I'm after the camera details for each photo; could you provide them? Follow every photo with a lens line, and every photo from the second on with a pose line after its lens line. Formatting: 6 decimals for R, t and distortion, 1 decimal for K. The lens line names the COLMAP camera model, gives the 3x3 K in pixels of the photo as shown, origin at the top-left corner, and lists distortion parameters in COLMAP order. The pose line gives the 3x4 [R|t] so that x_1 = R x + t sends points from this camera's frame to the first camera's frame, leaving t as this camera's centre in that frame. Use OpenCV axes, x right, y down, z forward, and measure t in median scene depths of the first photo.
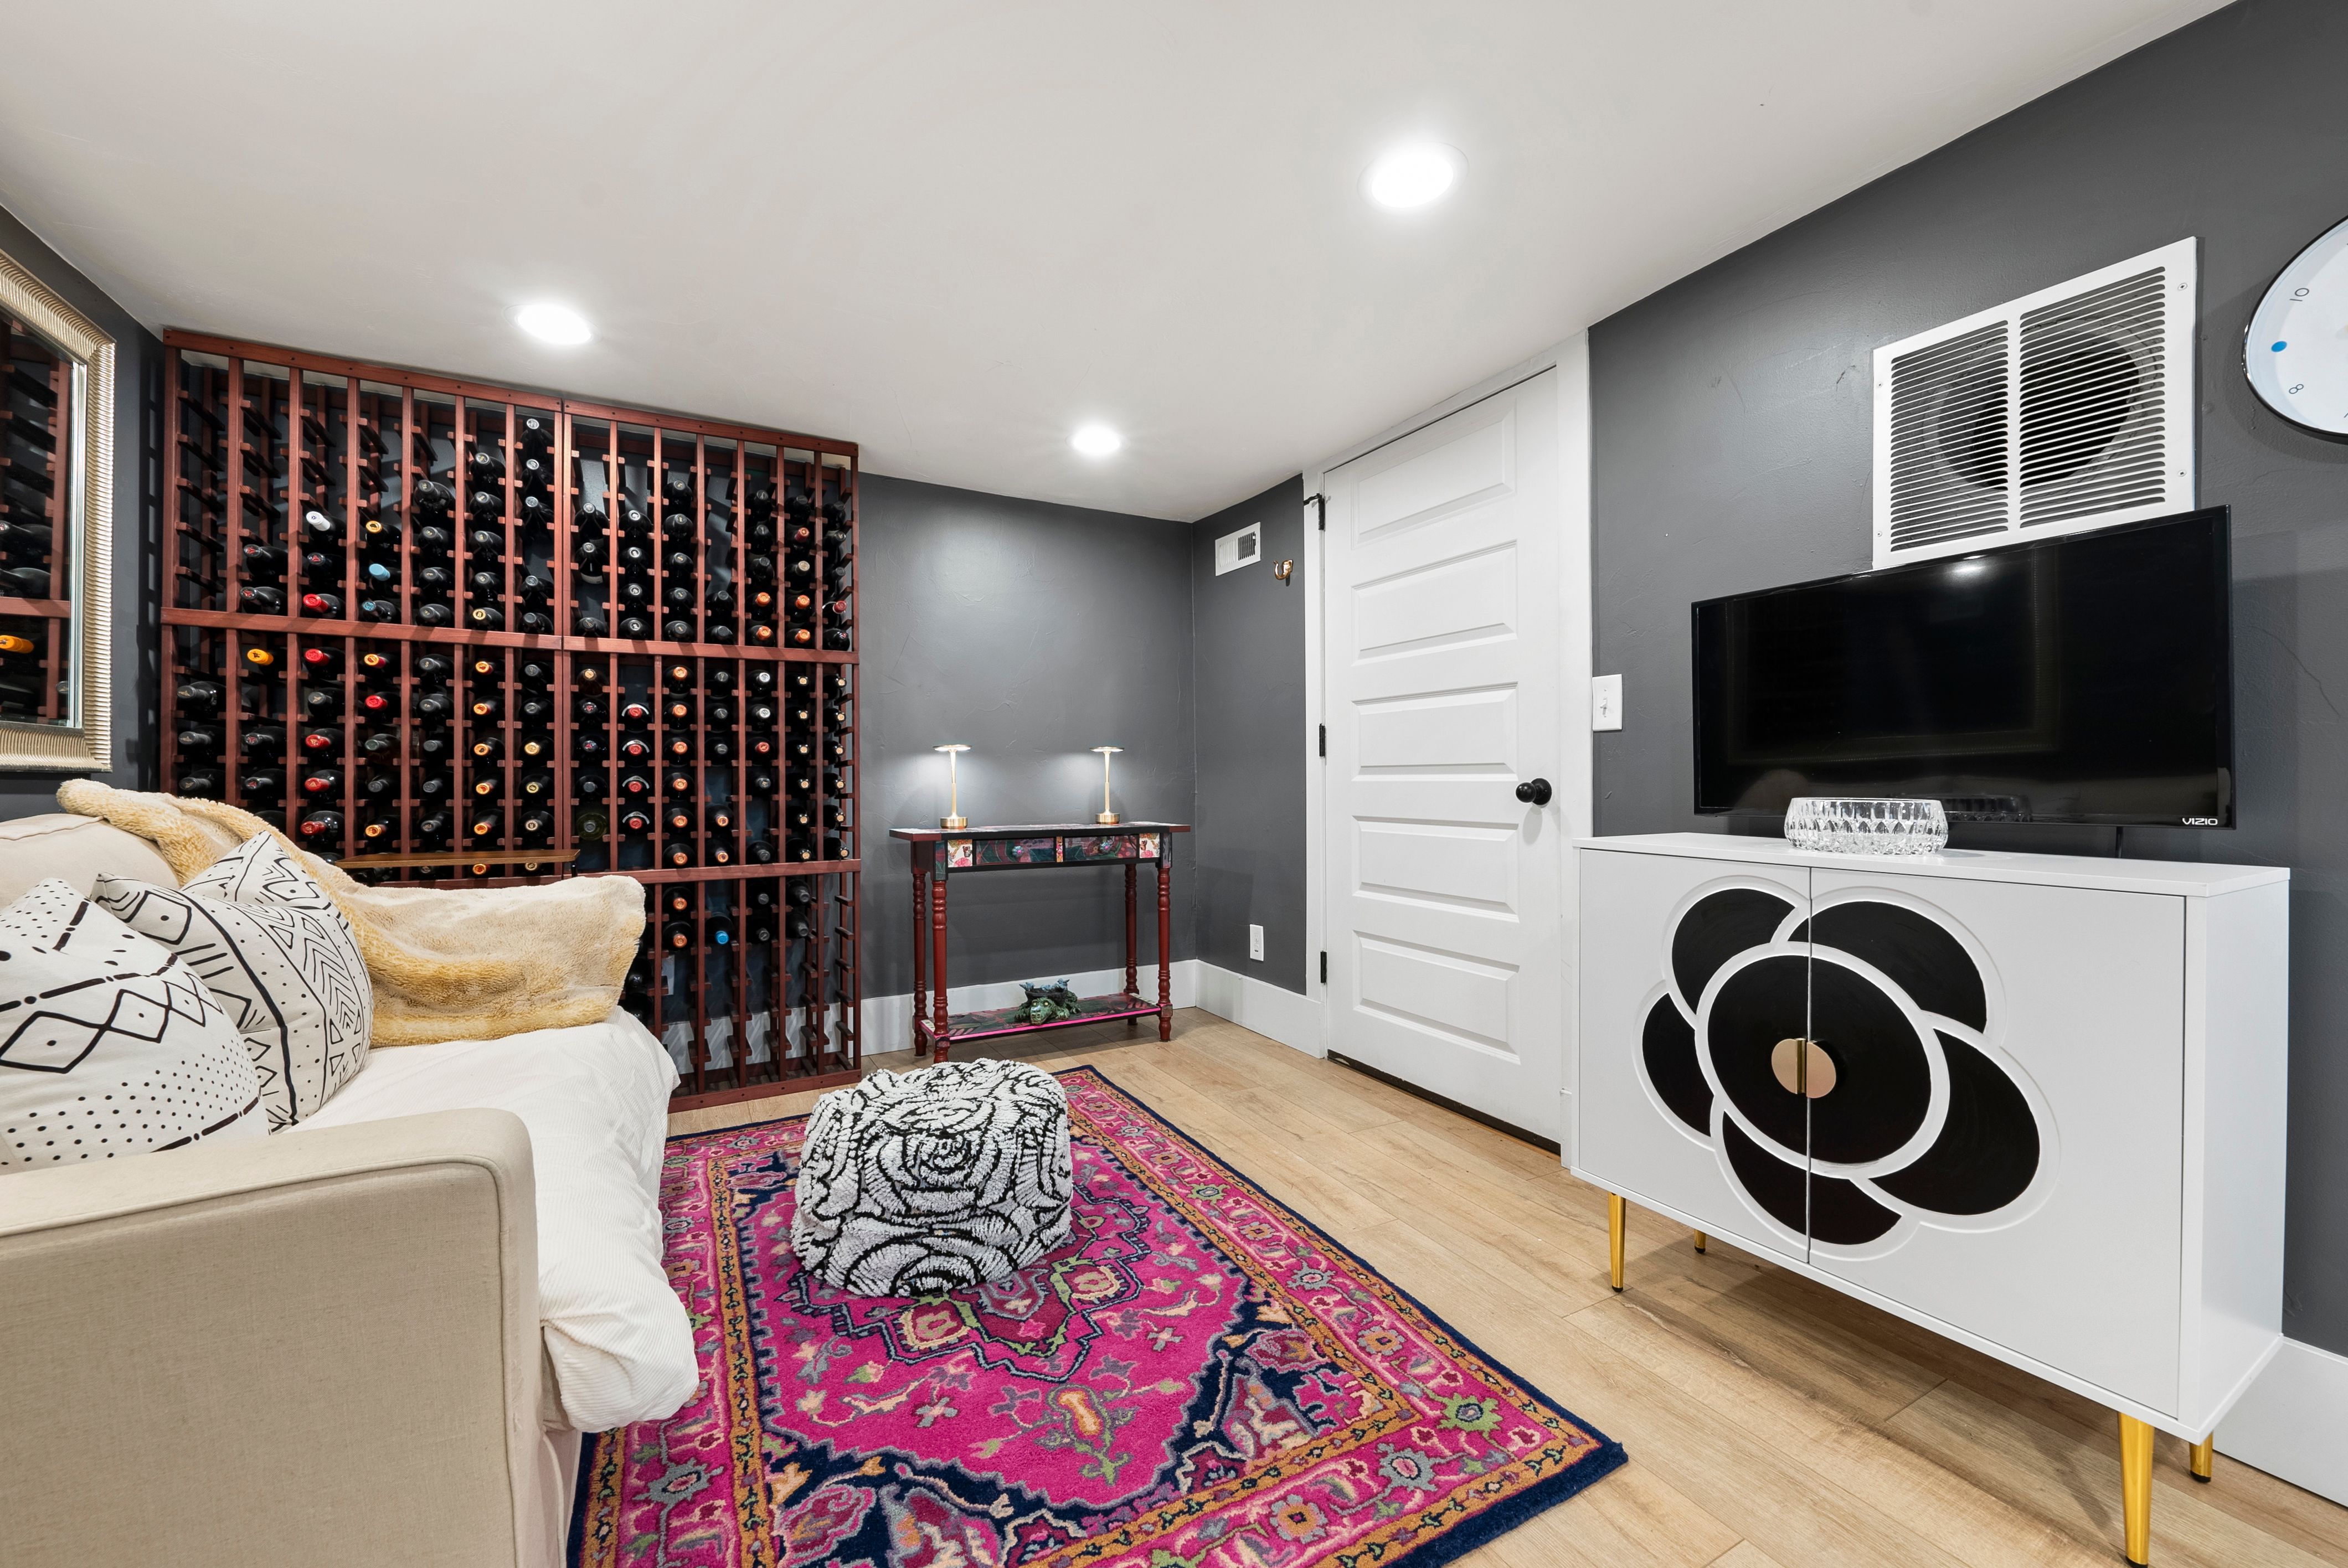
lens RADIAL K [[919.7, 0, 1172.6], [0, 919.7, 780.7], [0, 0, 1]] dist [-0.003157, -0.000453]
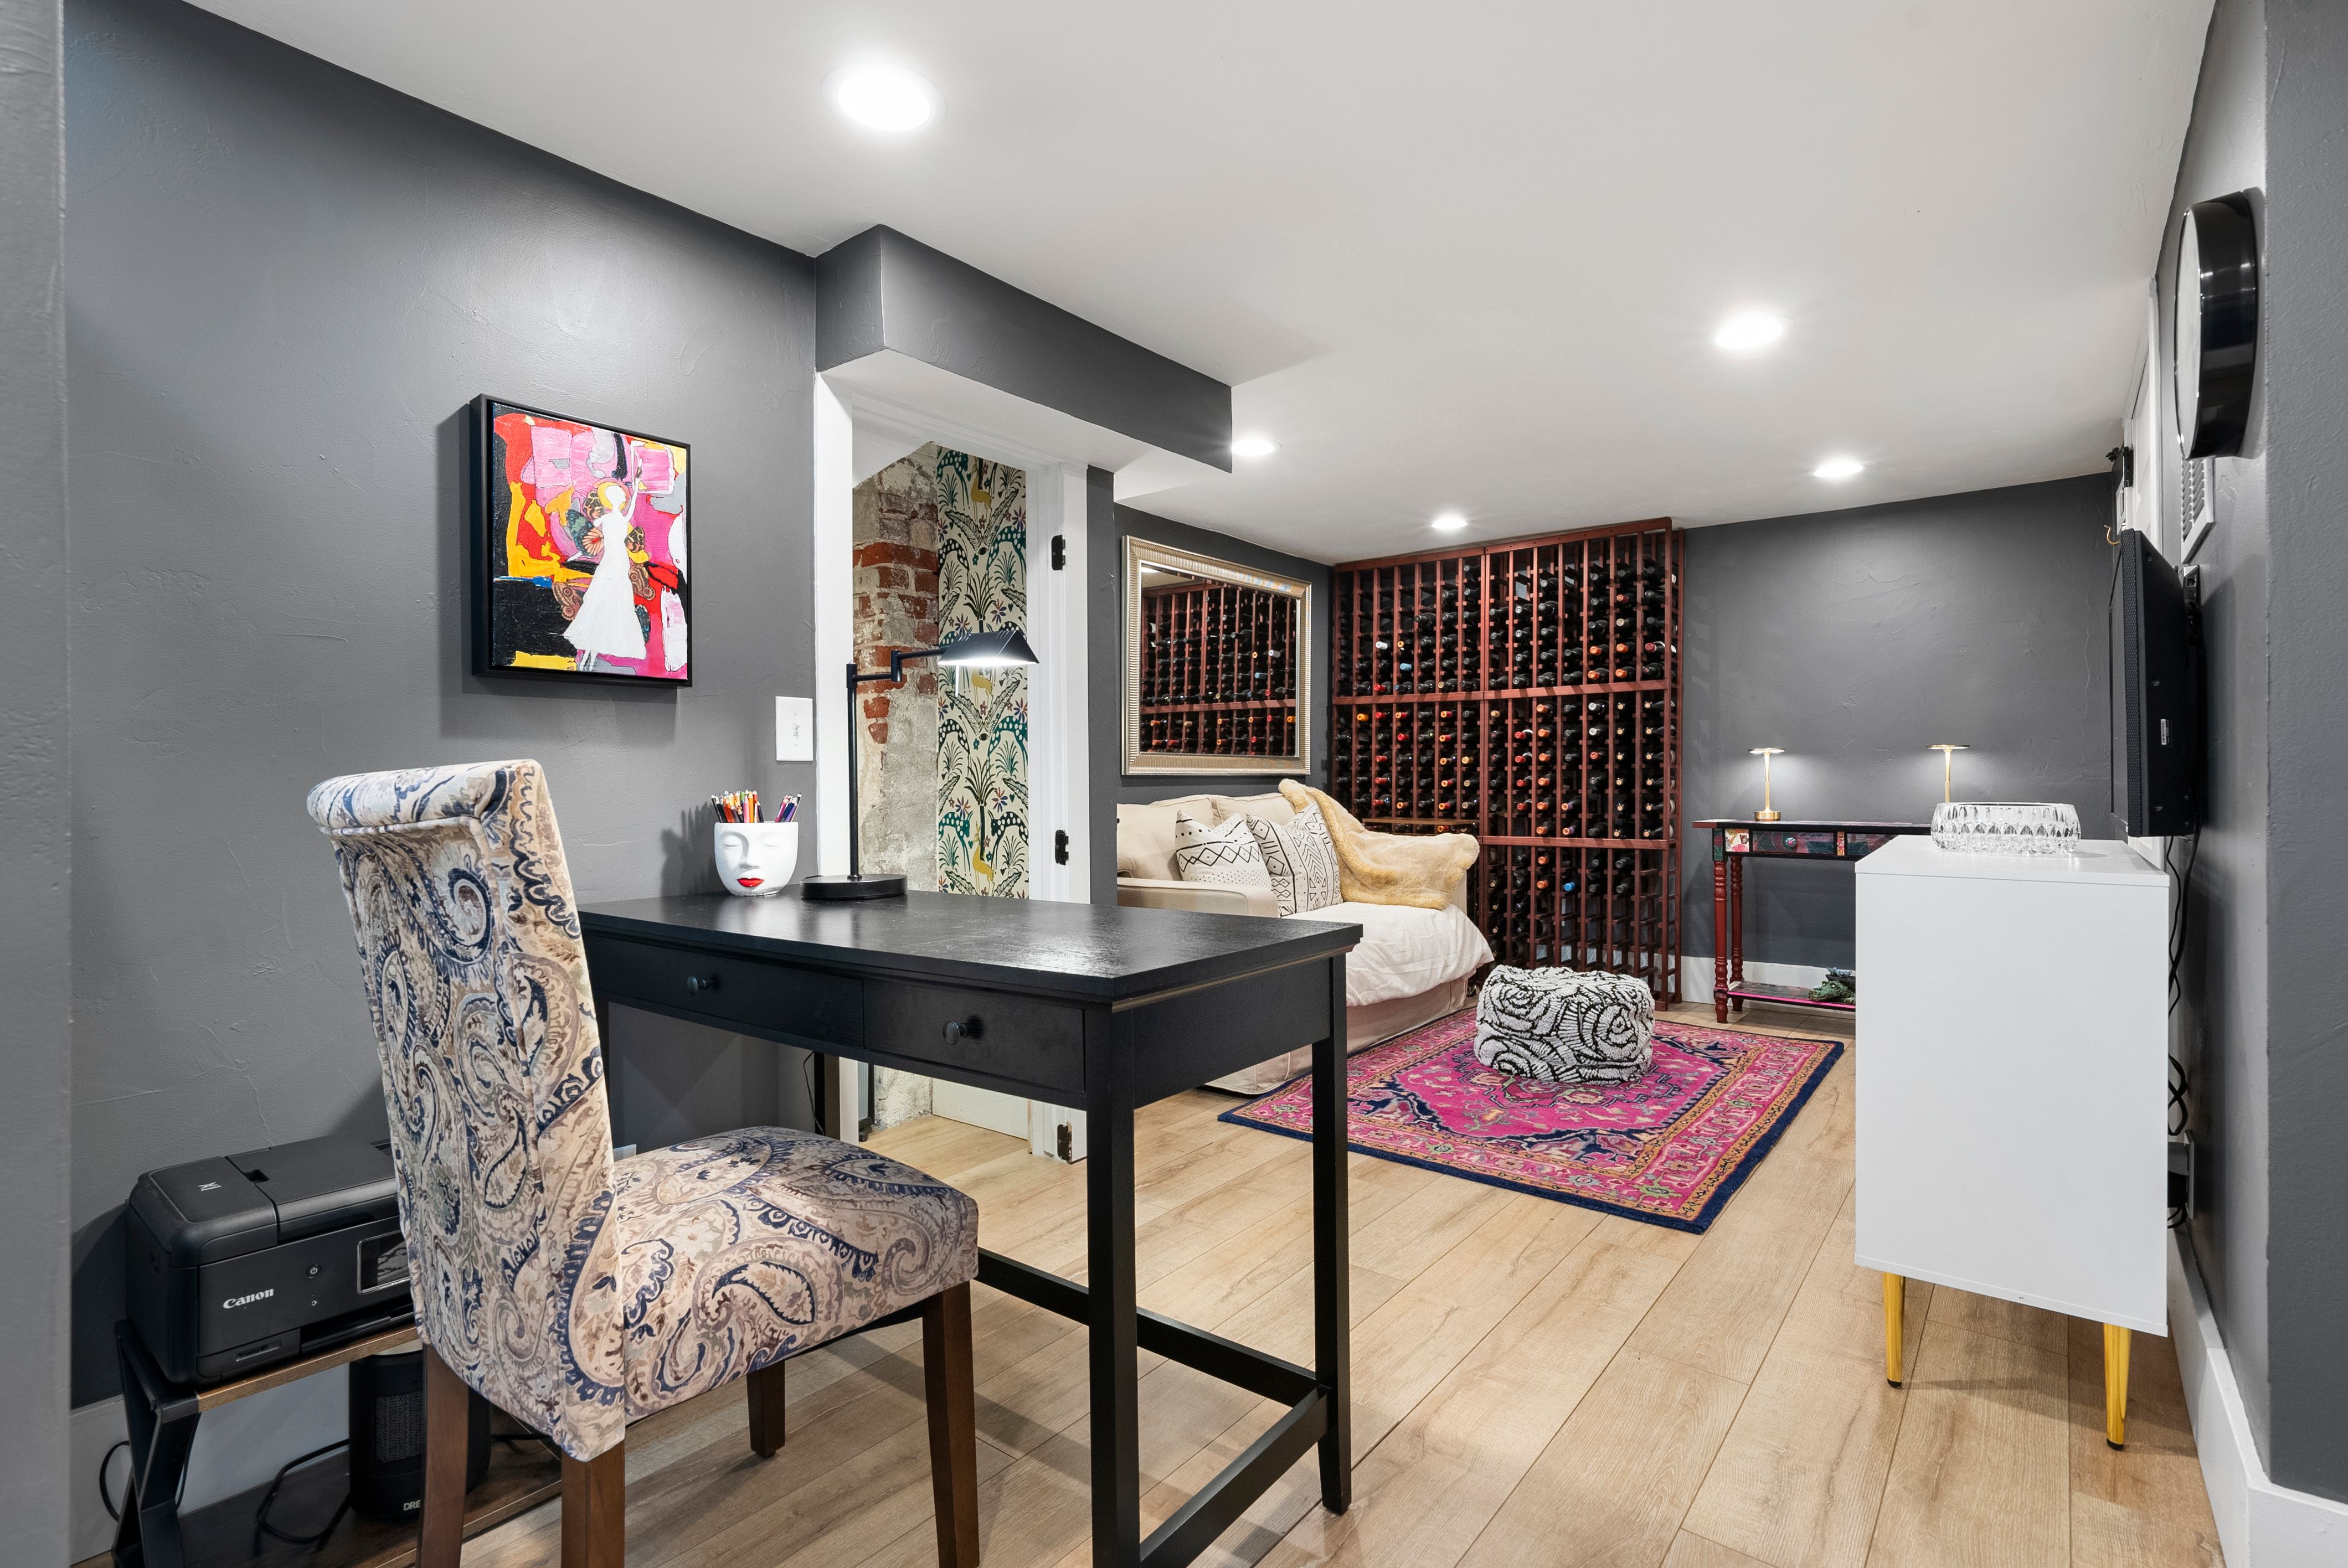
lens RADIAL K [[1069.1, 0, 1175.8], [0, 1069.1, 779.5], [0, 0, 1]] dist [0.002481, -0.000040]
pose [[0.375847, 0.003809, -0.926674, 1.169771], [0.001207, 0.999989, 0.004600, -0.011388], [0.926681, -0.002847, 0.375838, -0.299891]]
